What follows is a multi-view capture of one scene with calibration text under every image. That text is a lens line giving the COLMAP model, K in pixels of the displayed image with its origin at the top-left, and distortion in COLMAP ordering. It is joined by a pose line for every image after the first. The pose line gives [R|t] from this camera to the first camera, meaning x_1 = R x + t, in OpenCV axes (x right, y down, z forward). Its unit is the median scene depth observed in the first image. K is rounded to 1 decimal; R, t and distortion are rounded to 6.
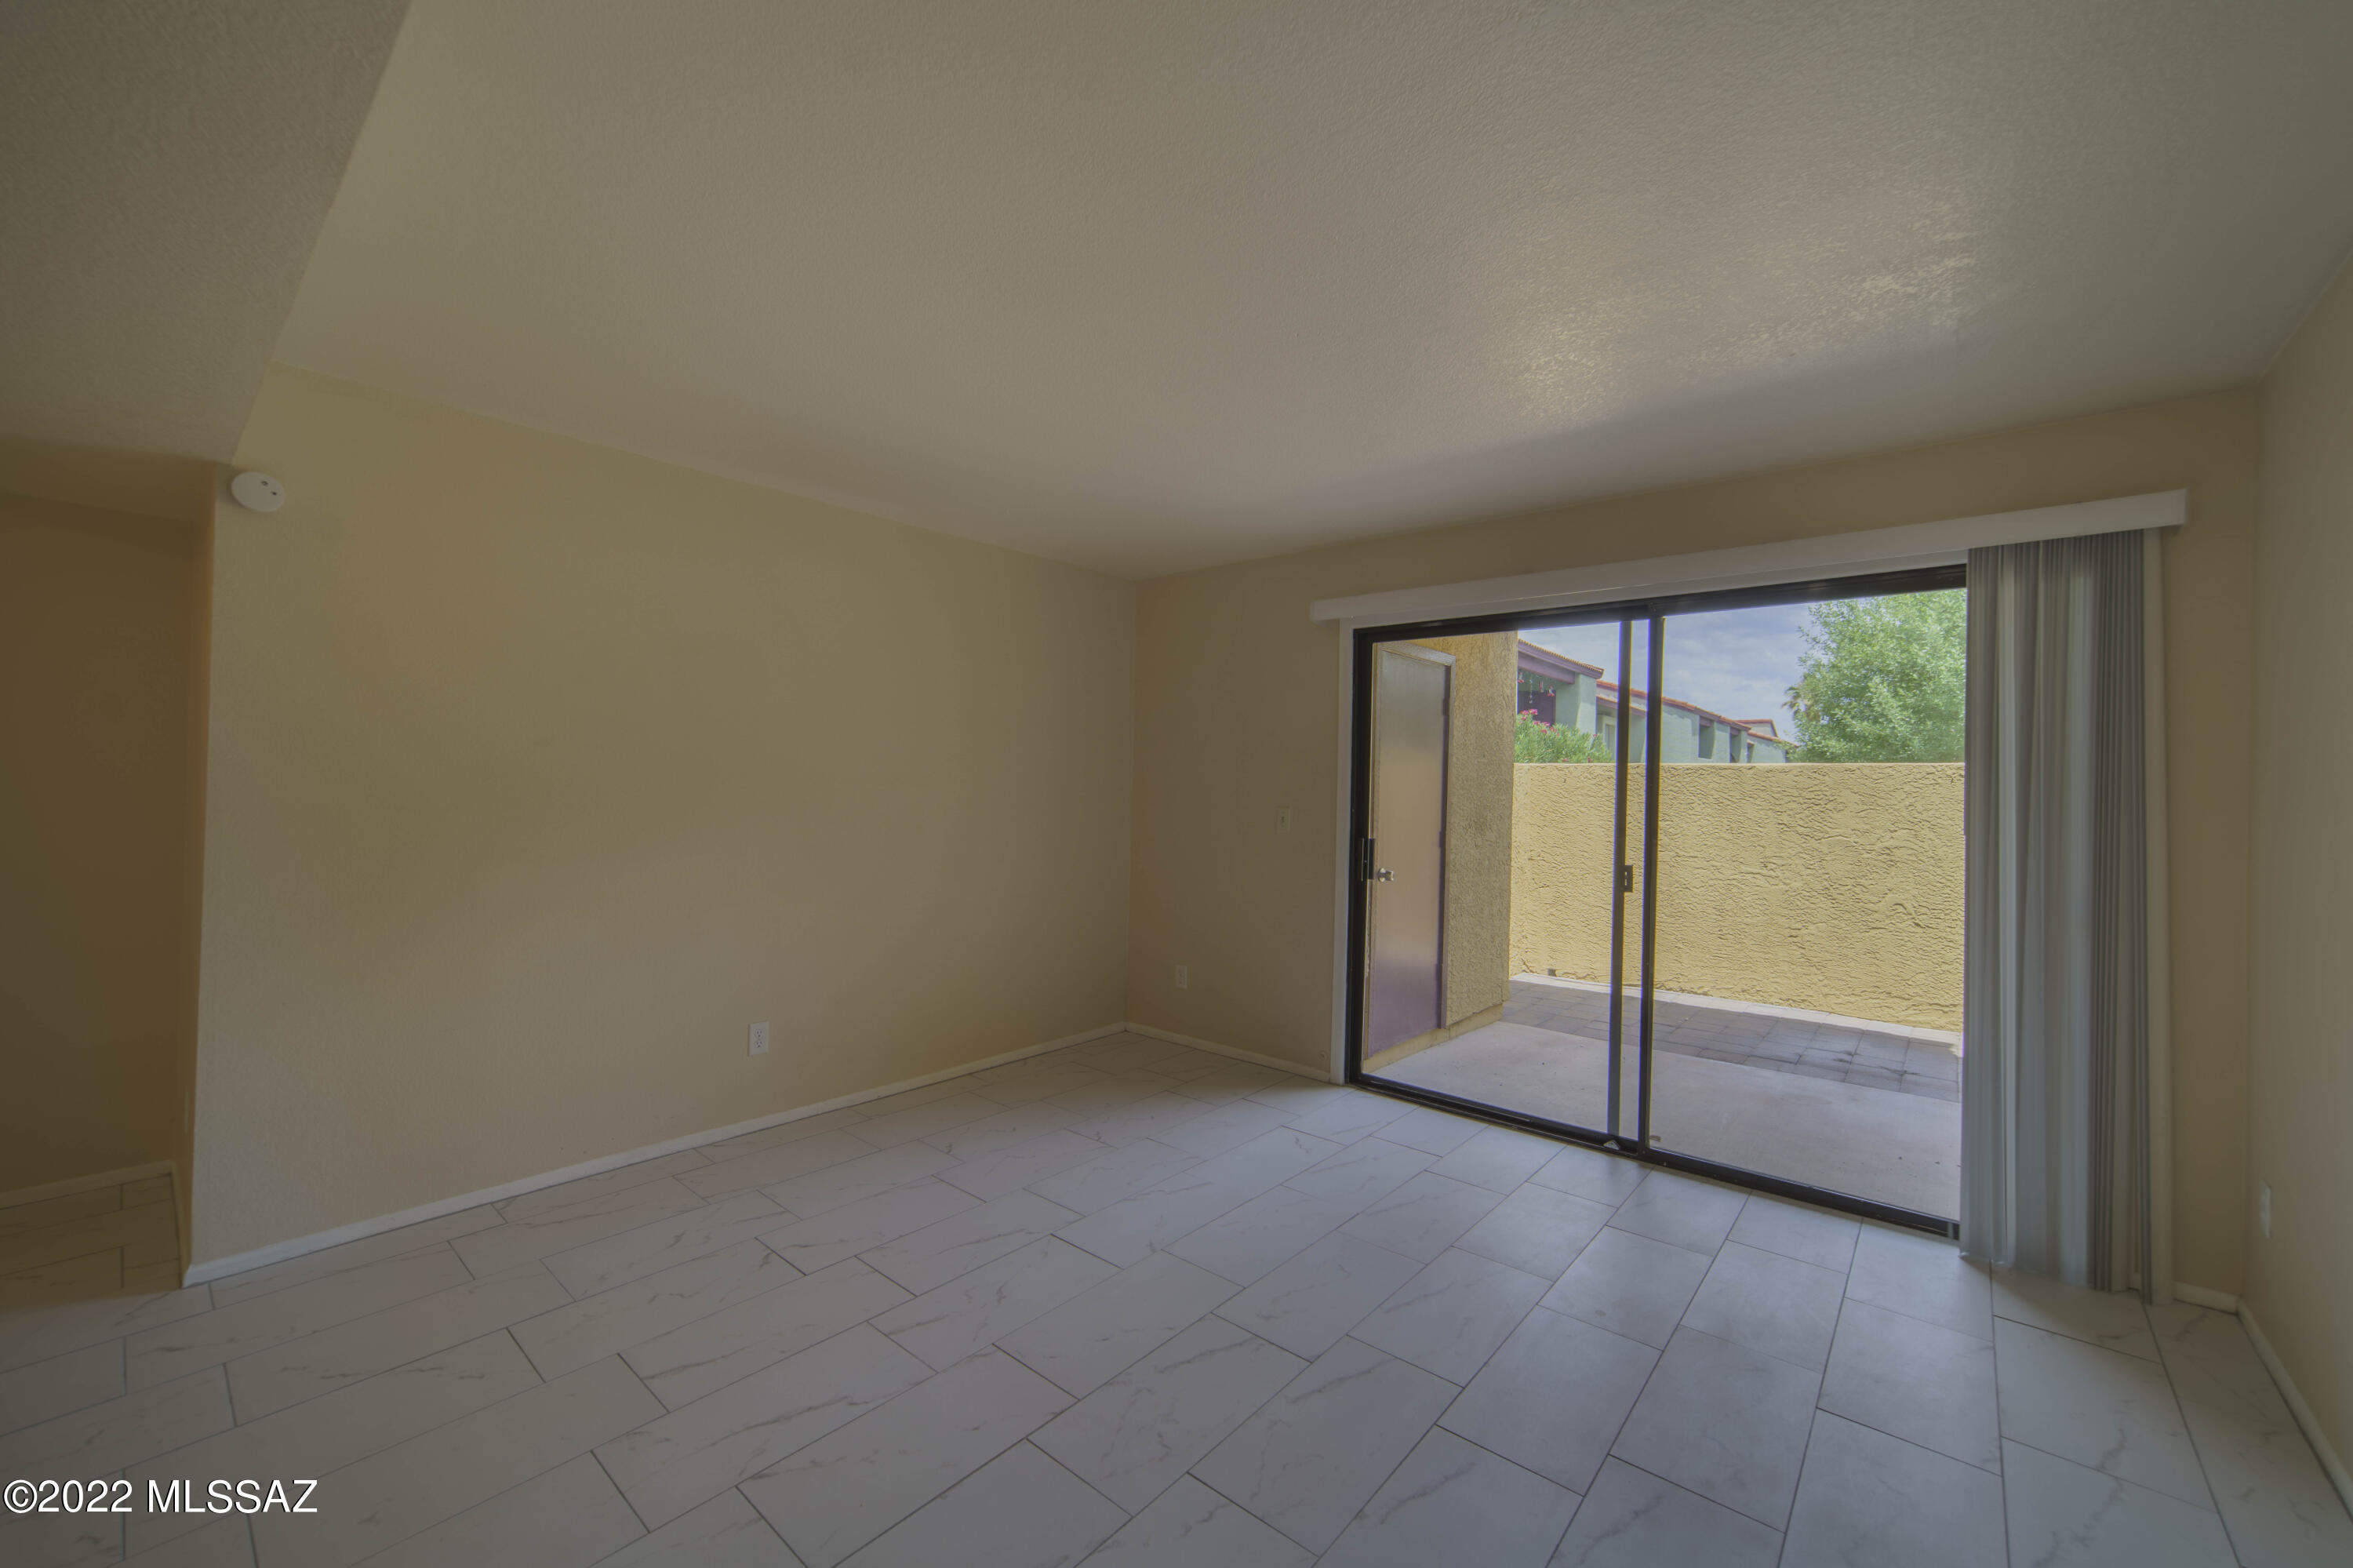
lens RADIAL K [[923.4, 0, 1173.2], [0, 923.4, 777.3], [0, 0, 1]] dist [-0.027319, 0.000370]
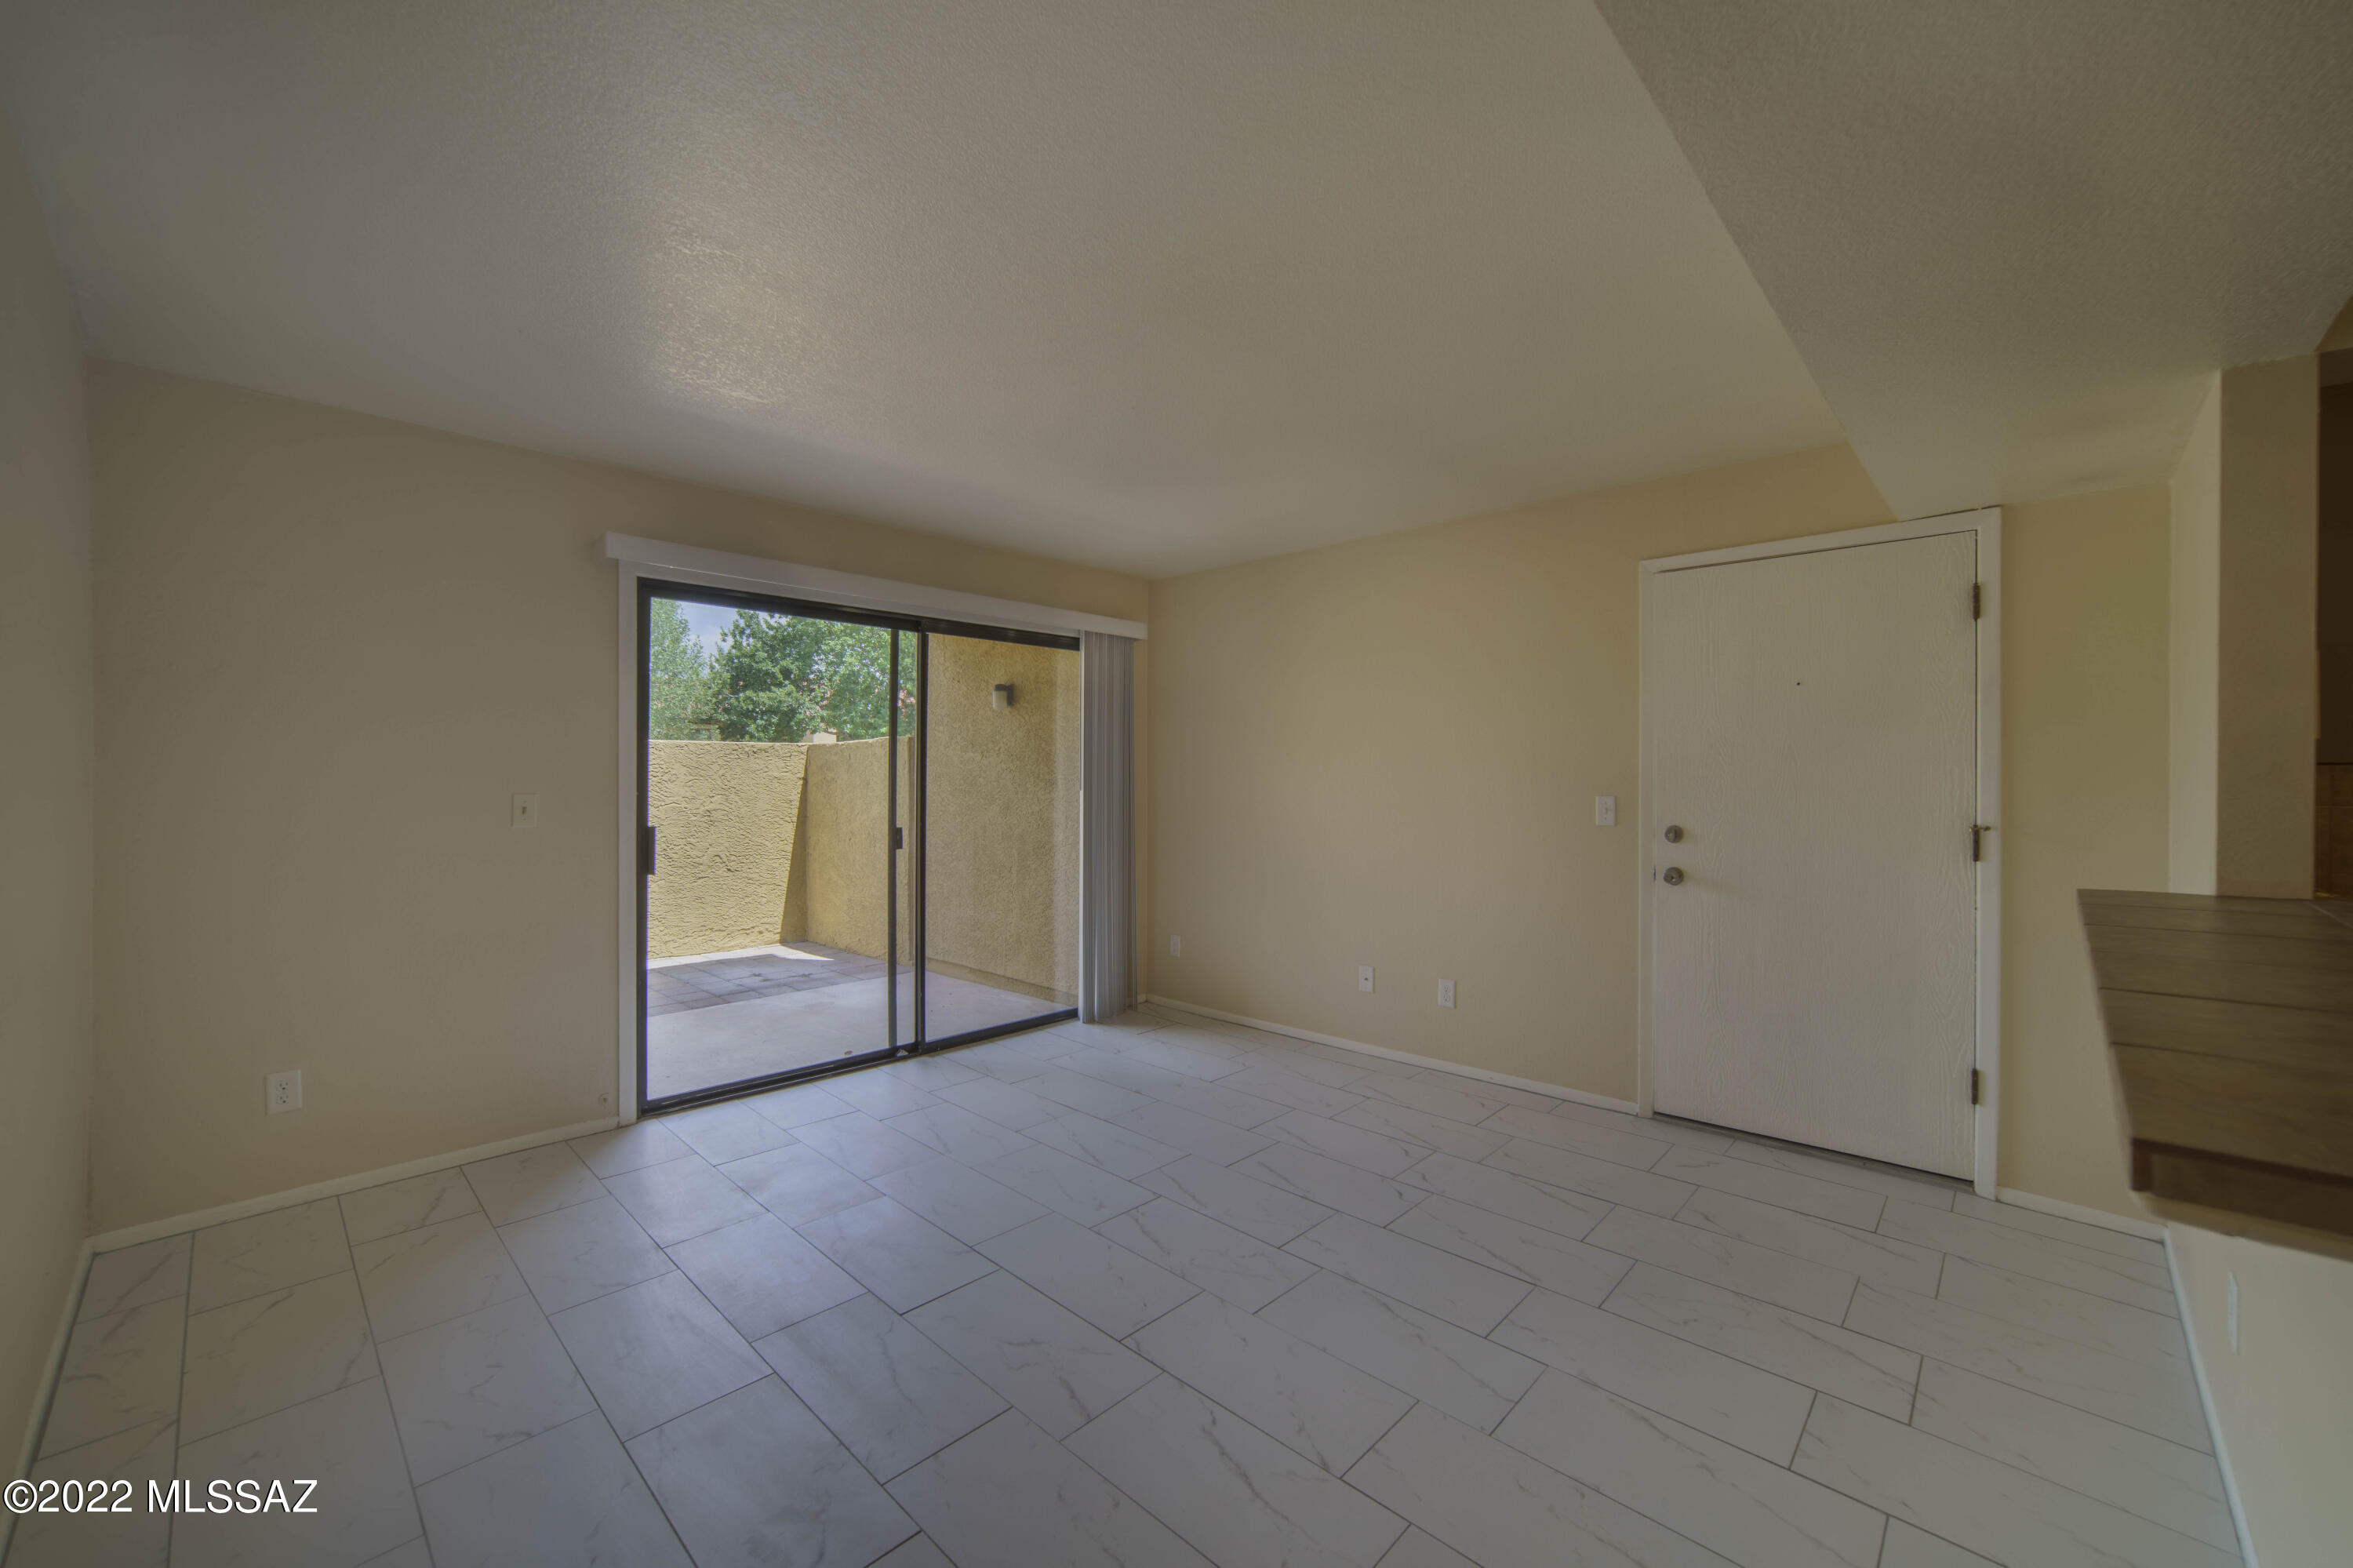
lens RADIAL K [[923.4, 0, 1173.2], [0, 923.4, 777.3], [0, 0, 1]] dist [-0.027319, 0.000370]
pose [[0.052695, -0.022123, 0.998366, -0.444977], [-0.012609, 0.999660, 0.022817, -0.003106], [-0.998531, -0.013791, 0.052398, 0.344030]]
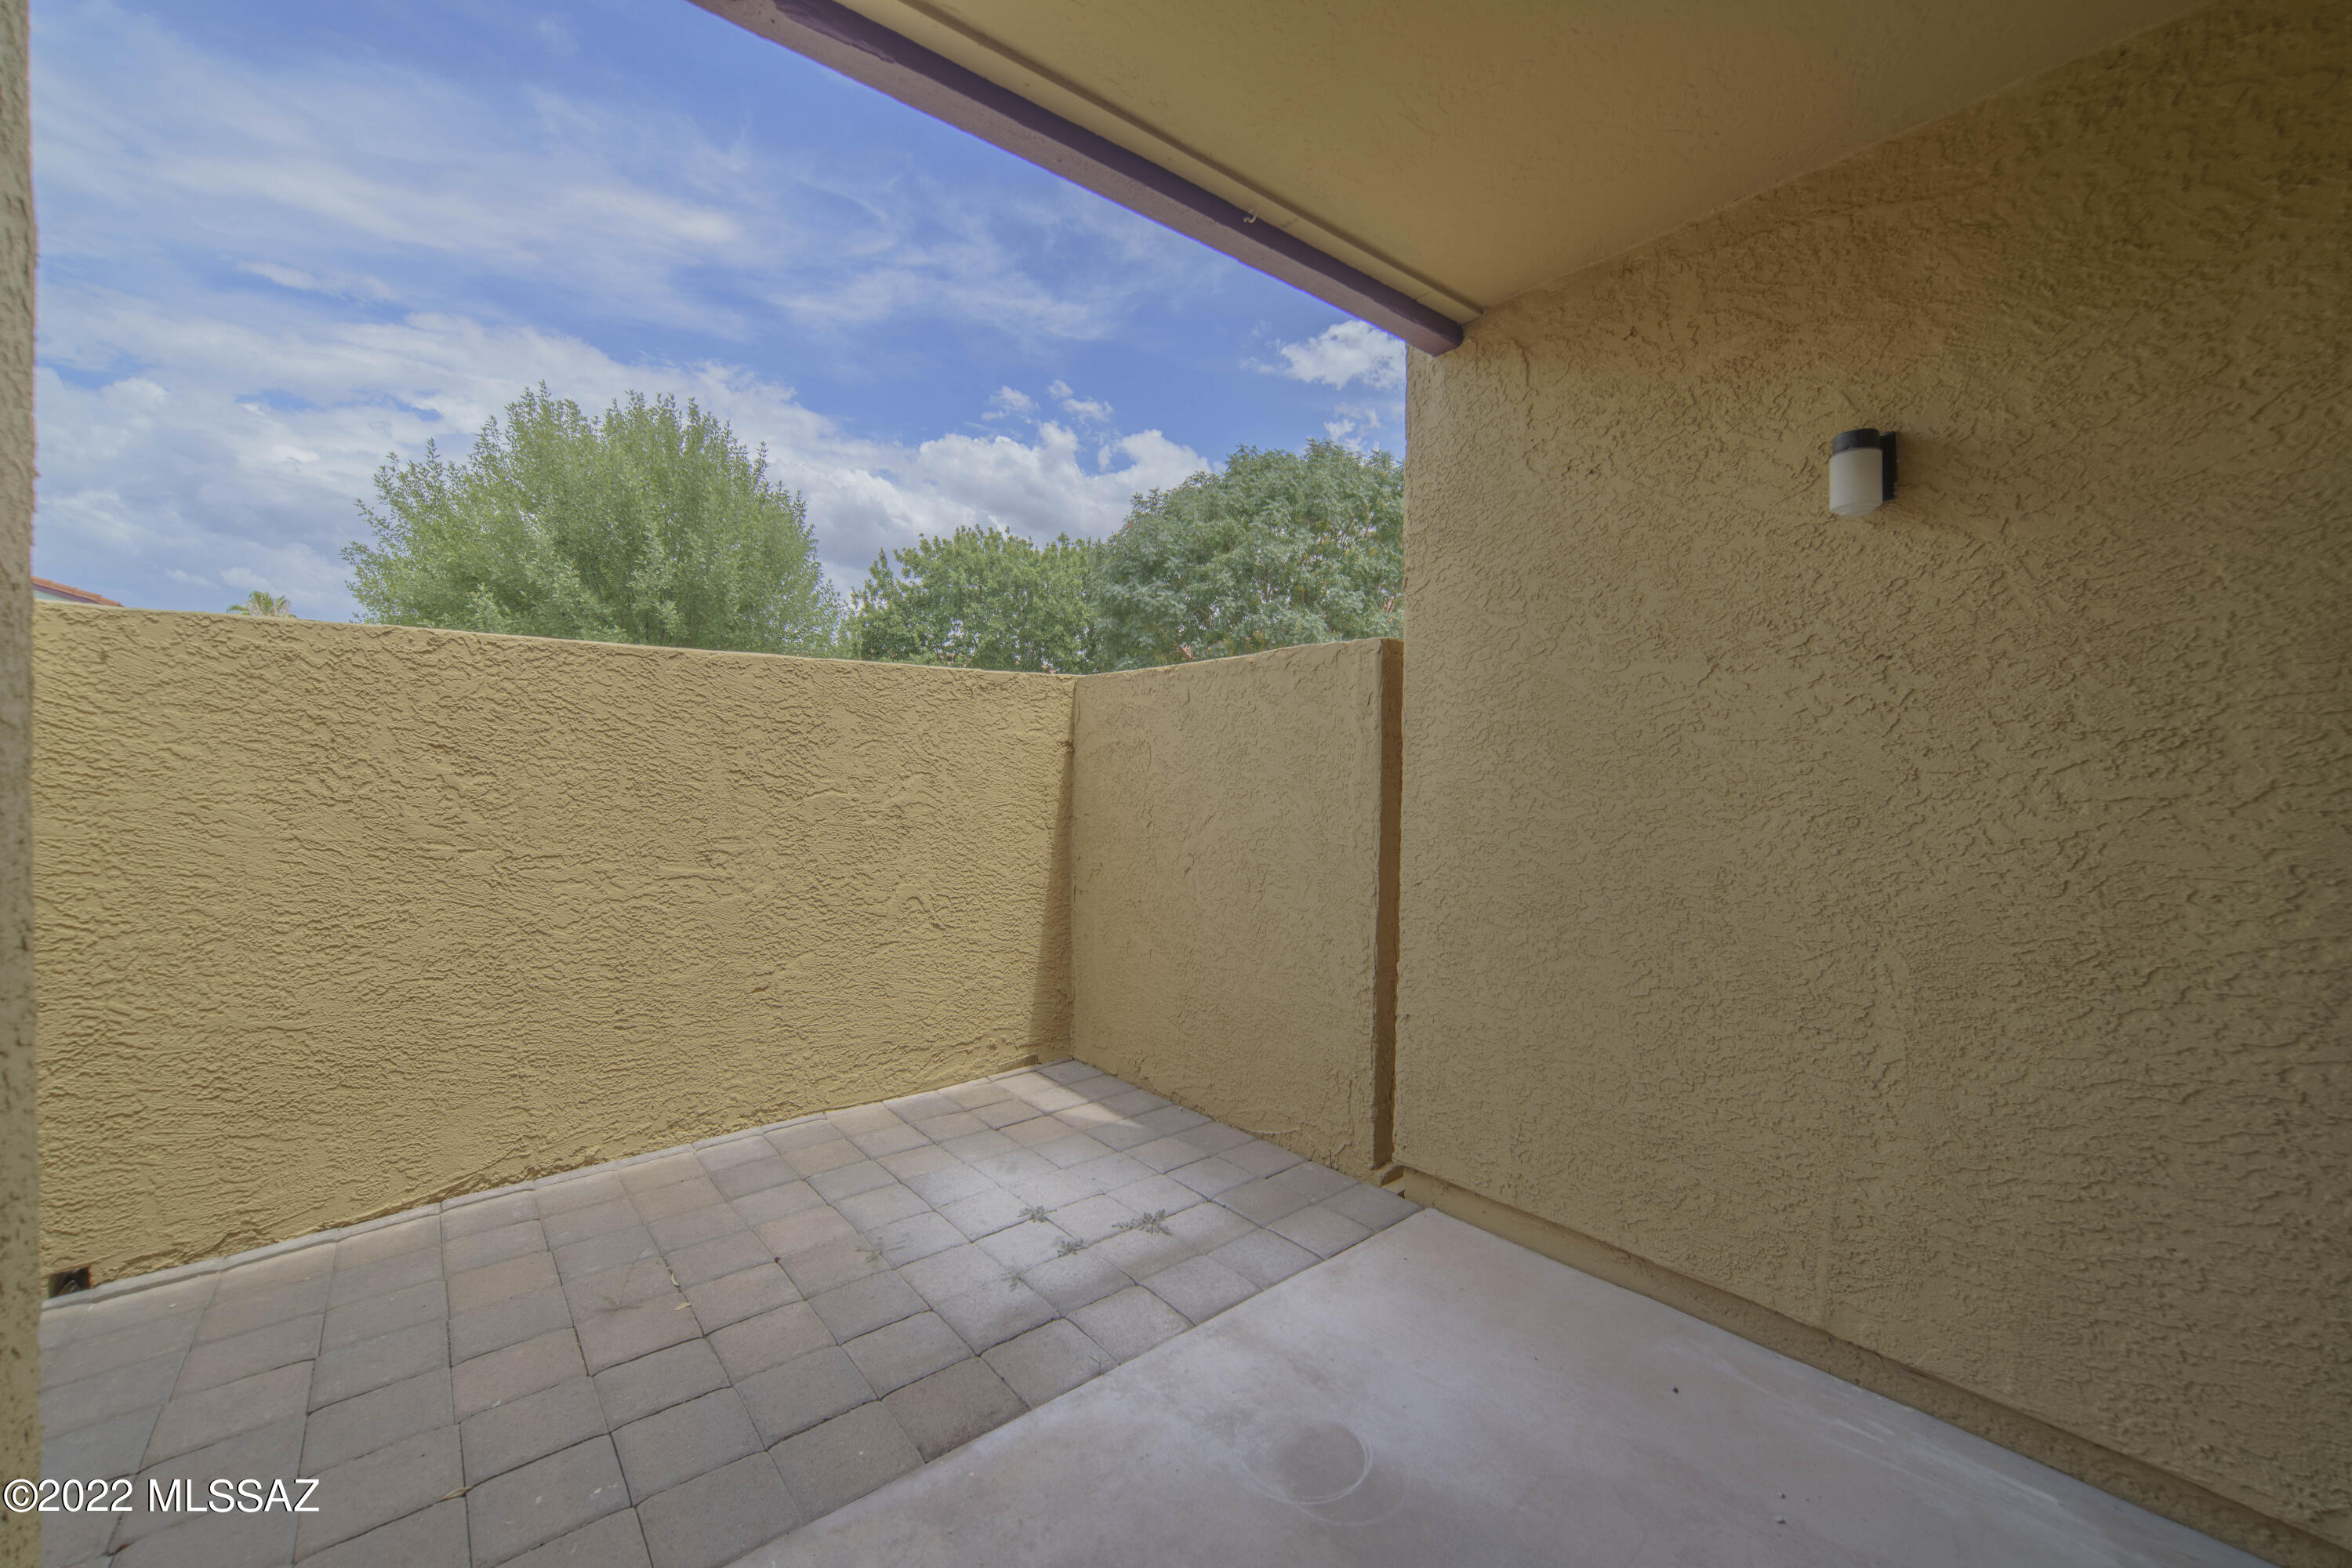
lens RADIAL K [[923.0, 0, 1172.7], [0, 923.0, 777.3], [0, 0, 1]] dist [-0.027319, 0.000370]
pose [[0.162848, -0.038386, 0.985904, 0.245254], [-0.018125, 0.998958, 0.041888, 0.033525], [-0.986485, -0.024691, 0.161982, 0.795345]]
